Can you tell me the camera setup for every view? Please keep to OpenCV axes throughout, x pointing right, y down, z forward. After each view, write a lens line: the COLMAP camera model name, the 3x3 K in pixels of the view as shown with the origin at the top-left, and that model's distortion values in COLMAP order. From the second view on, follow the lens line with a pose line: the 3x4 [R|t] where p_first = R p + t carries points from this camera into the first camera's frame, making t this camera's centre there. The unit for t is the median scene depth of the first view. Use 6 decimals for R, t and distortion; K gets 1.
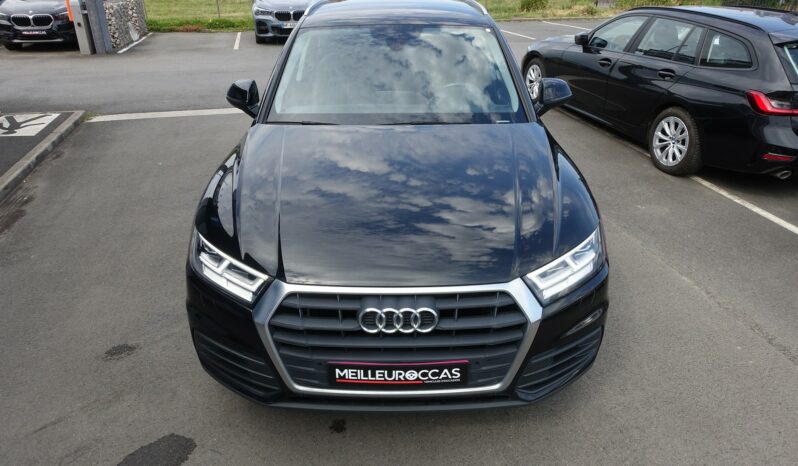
lens RADIAL K [[541.7, 0, 396.8], [0, 541.7, 232.9], [0, 0, 1]] dist [-0.007173, 0.002037]
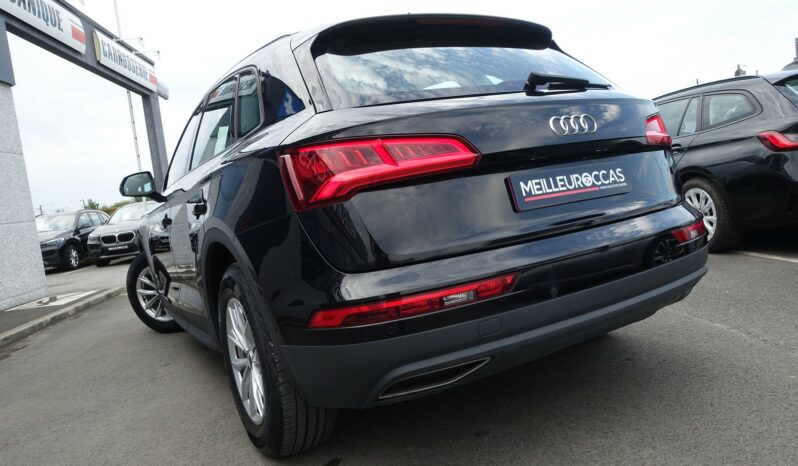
lens RADIAL K [[541.7, 0, 397.3], [0, 541.7, 233.6], [0, 0, 1]] dist [-0.007173, 0.002037]
pose [[0.982894, -0.125996, -0.134327, 0.361318], [0.068211, 0.926540, -0.369960, 0.370878], [0.171072, 0.354469, 0.919285, 0.313698]]
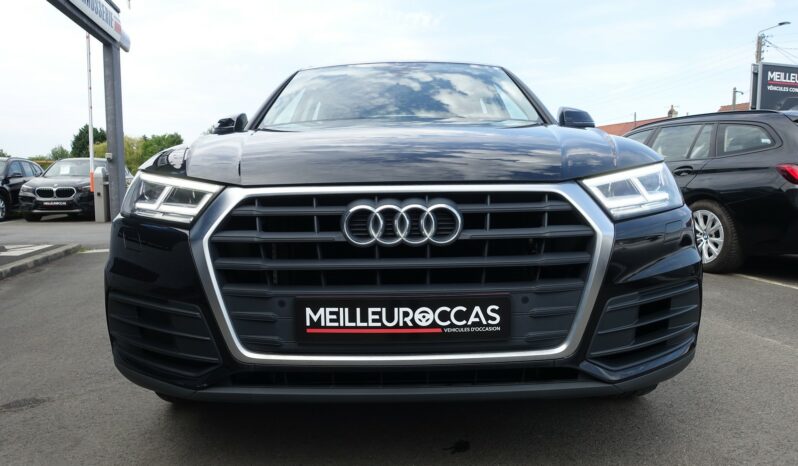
lens RADIAL K [[541.7, 0, 397.7], [0, 541.7, 234.2], [0, 0, 1]] dist [-0.007173, 0.002037]
pose [[0.999892, -0.010175, -0.010573, 0.003784], [0.005737, 0.934237, -0.356607, 0.377104], [0.013506, 0.356508, 0.934195, 0.348719]]
